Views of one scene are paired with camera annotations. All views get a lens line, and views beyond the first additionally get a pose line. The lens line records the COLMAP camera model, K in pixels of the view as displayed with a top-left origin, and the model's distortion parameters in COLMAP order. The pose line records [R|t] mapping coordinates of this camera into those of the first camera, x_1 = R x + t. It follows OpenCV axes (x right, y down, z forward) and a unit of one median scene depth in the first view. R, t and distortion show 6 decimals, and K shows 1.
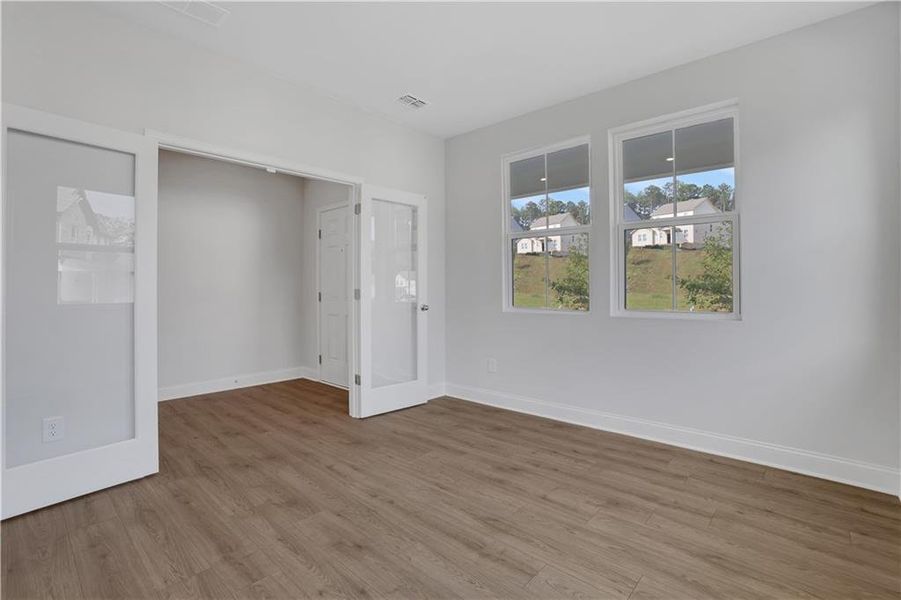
lens RADIAL K [[413.5, 0, 446.1], [0, 413.5, 293.9], [0, 0, 1]] dist [-0.070357, 0.029037]
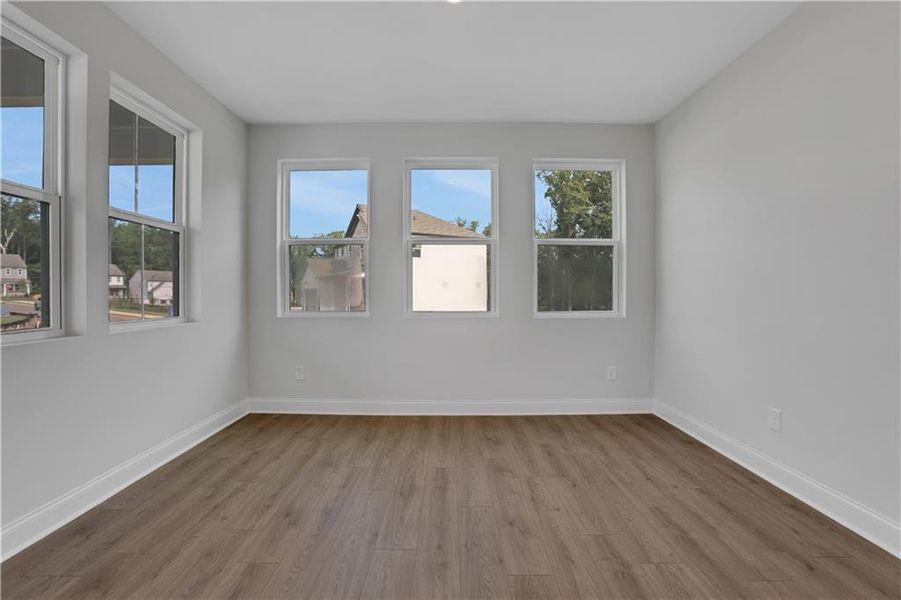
lens RADIAL K [[413.5, 0, 446.1], [0, 413.5, 293.9], [0, 0, 1]] dist [-0.070357, 0.029037]
pose [[-0.666190, -0.000333, 0.745782, -0.758886], [0.009066, 0.999922, 0.008544, -0.021904], [-0.745727, 0.012453, -0.666135, 1.520010]]
